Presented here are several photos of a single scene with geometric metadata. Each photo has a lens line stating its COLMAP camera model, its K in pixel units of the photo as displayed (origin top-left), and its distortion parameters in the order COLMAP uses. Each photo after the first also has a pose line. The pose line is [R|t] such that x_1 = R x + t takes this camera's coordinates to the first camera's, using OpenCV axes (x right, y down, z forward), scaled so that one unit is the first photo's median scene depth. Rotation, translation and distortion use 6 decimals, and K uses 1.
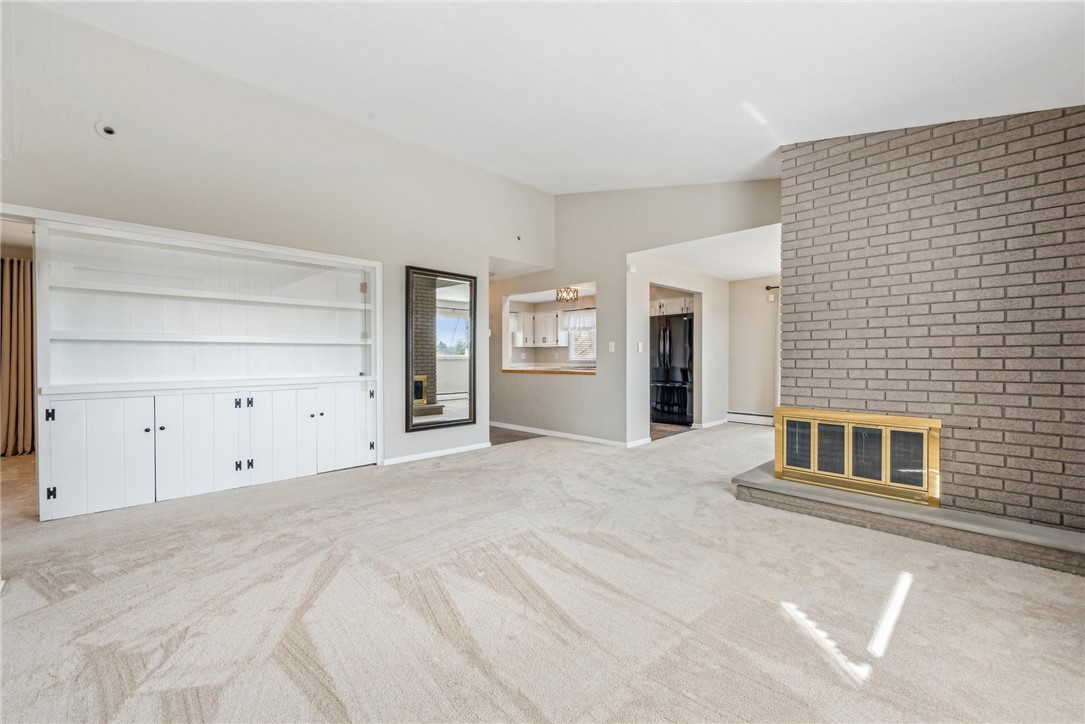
lens RADIAL K [[449.6, 0, 541.8], [0, 449.6, 361.9], [0, 0, 1]] dist [0.000017, 0.000000]
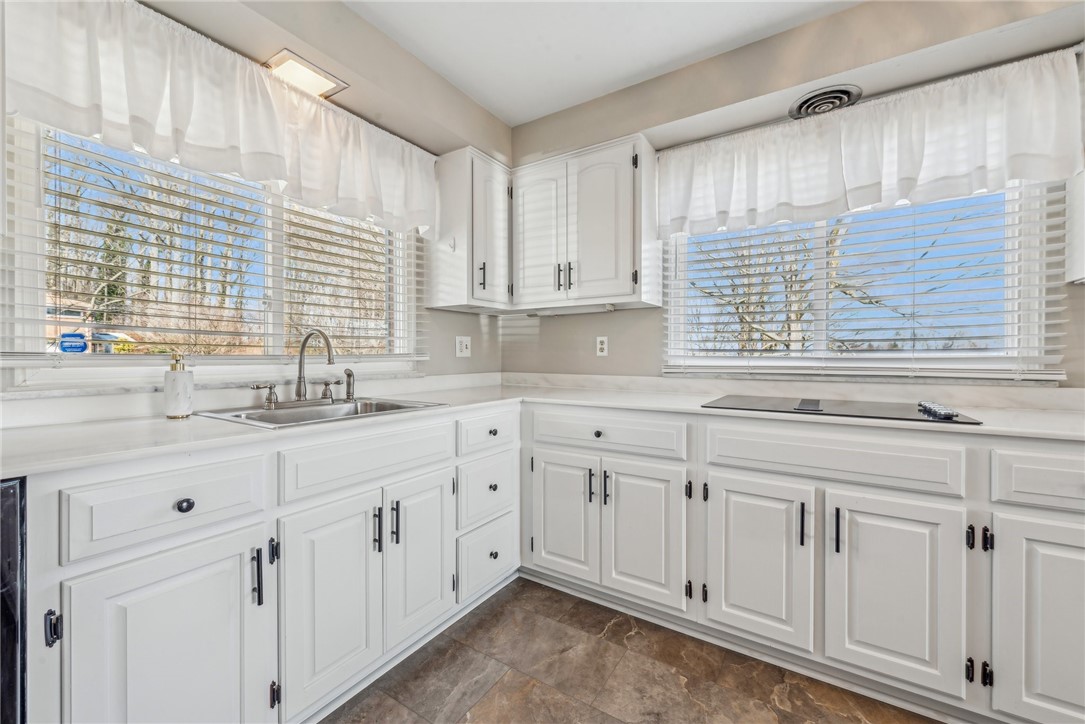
lens RADIAL K [[430.8, 0, 546.1], [0, 430.8, 358.2], [0, 0, 1]] dist [0.011804, -0.000070]
pose [[0.973717, 0.002697, 0.227747, -0.052643], [-0.003289, 0.999992, 0.002220, -0.007734], [-0.227739, -0.002911, 0.973718, 0.781248]]
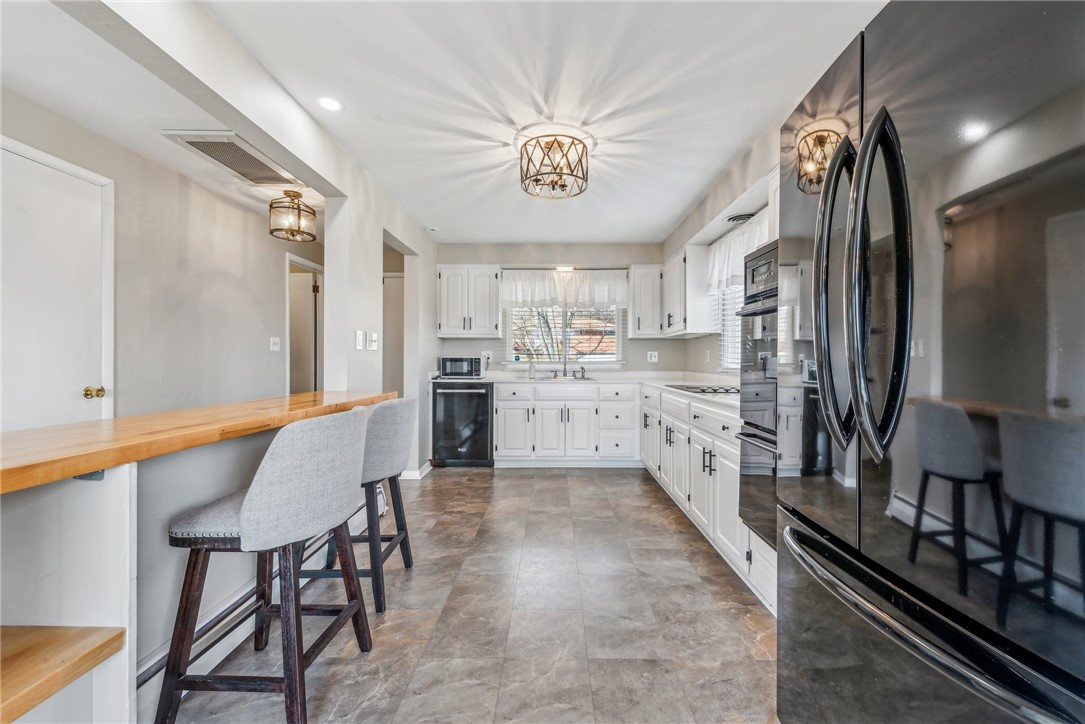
lens RADIAL K [[430.8, 0, 542.9], [0, 430.8, 360.8], [0, 0, 1]] dist [0.011804, -0.000070]
pose [[0.701553, 0.004429, -0.712603, 0.216180], [-0.005191, 0.999986, 0.001104, -0.009229], [0.712598, 0.002925, 0.701566, 0.610741]]
